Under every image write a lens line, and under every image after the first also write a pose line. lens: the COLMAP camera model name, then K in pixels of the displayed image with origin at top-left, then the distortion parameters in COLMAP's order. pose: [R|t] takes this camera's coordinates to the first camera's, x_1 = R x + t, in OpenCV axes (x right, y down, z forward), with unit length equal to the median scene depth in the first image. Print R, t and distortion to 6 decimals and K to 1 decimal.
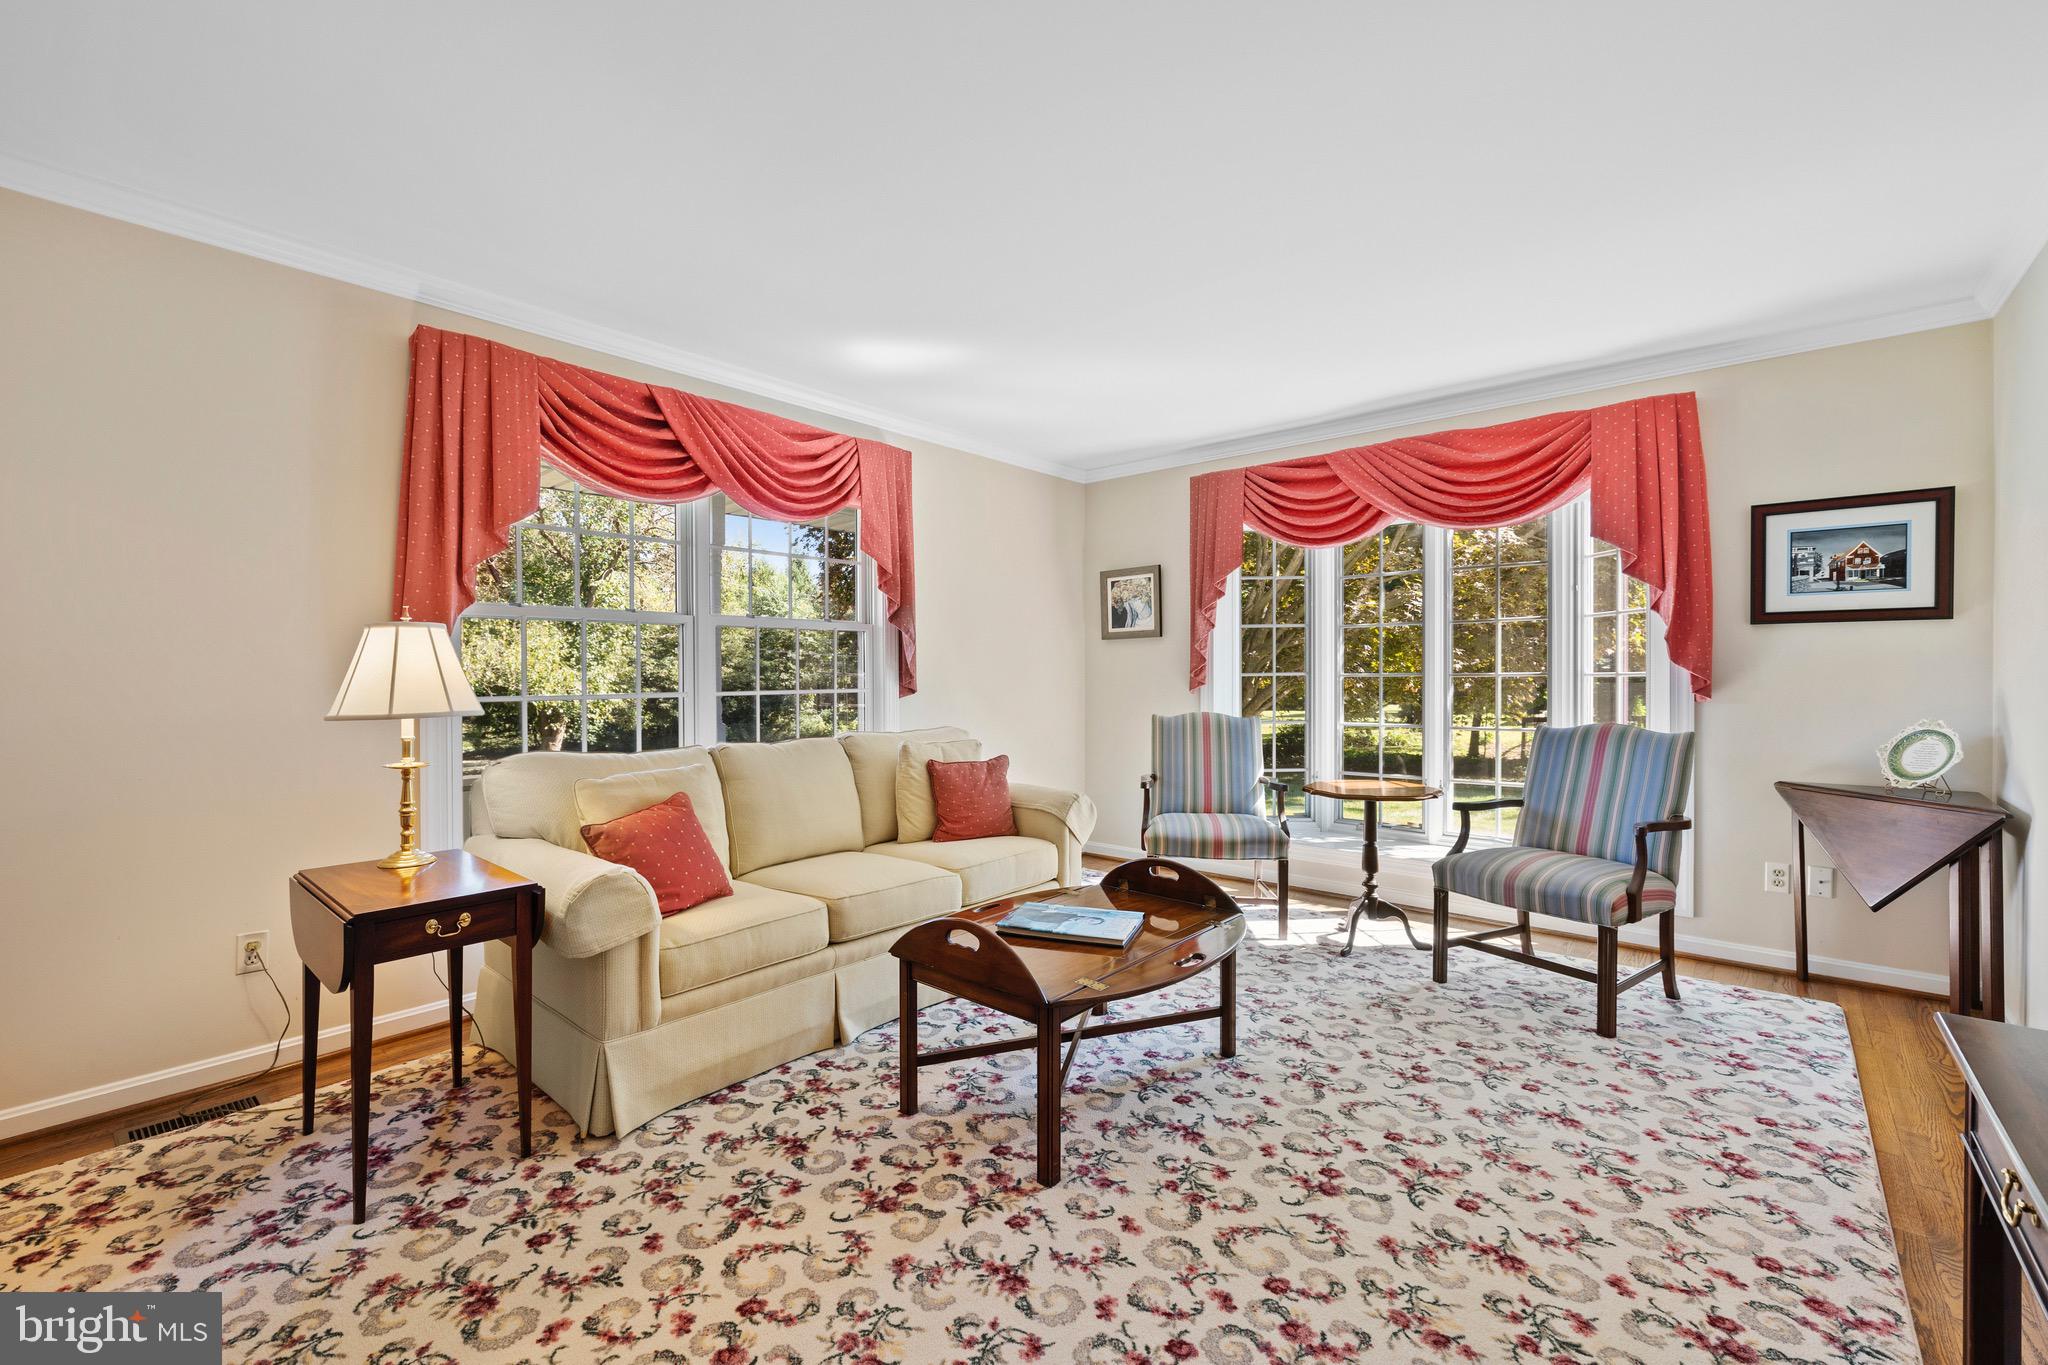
lens RADIAL K [[854.8, 0, 1018.6], [0, 854.8, 677.7], [0, 0, 1]] dist [0.002049, 0.000085]
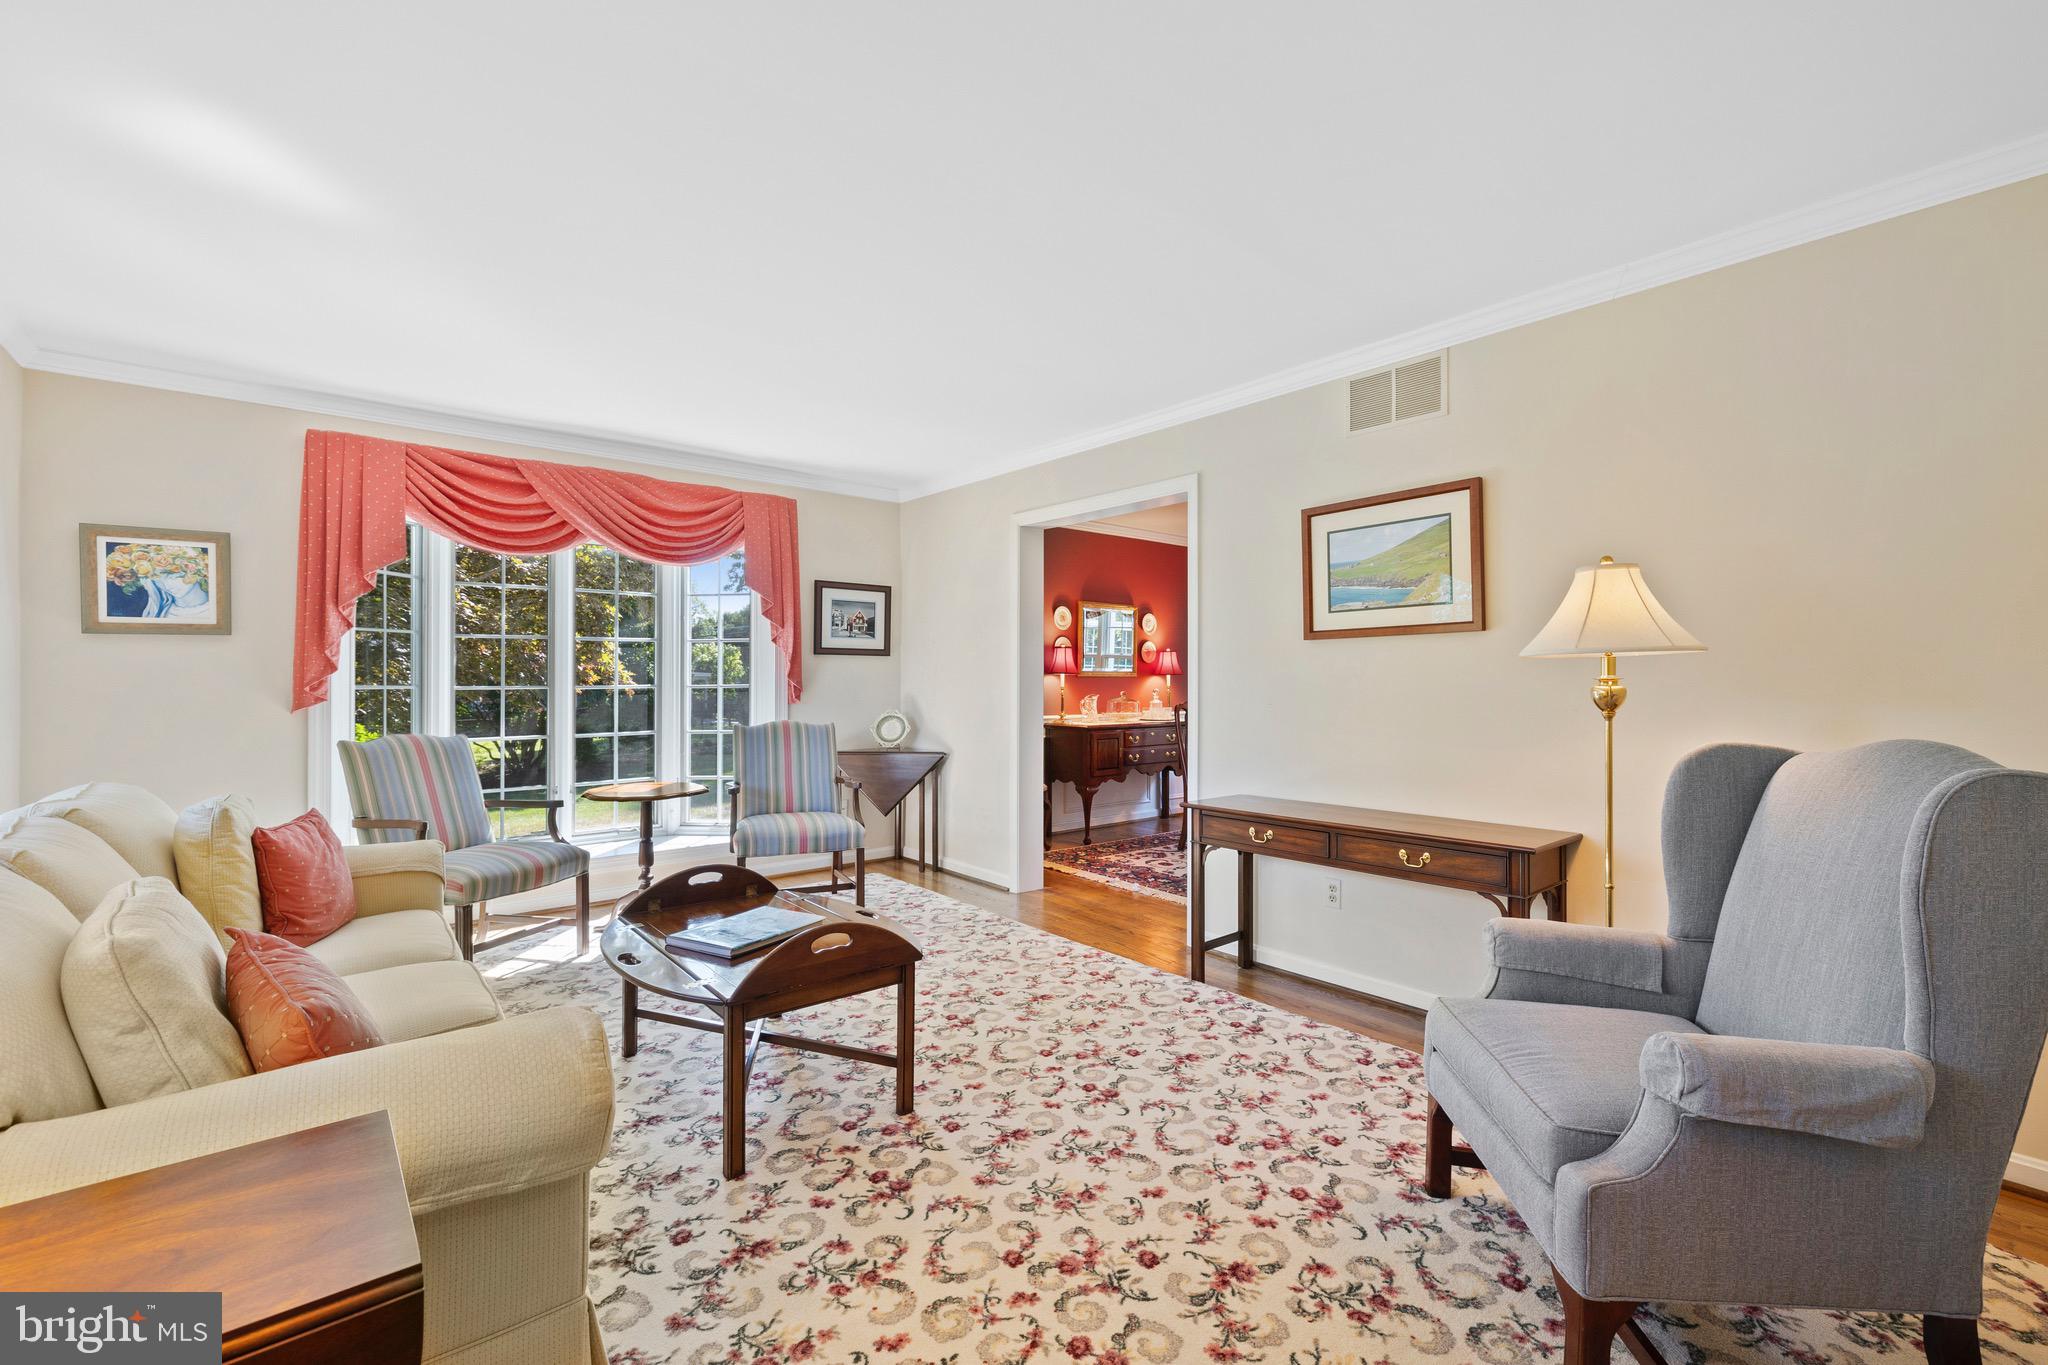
lens RADIAL K [[854.8, 0, 1018.6], [0, 854.8, 677.7], [0, 0, 1]] dist [0.002049, 0.000085]
pose [[0.165433, 0.007637, 0.986191, -0.626673], [0.007964, 0.999927, -0.009079, -0.001727], [-0.986189, 0.009356, 0.165360, 0.358324]]
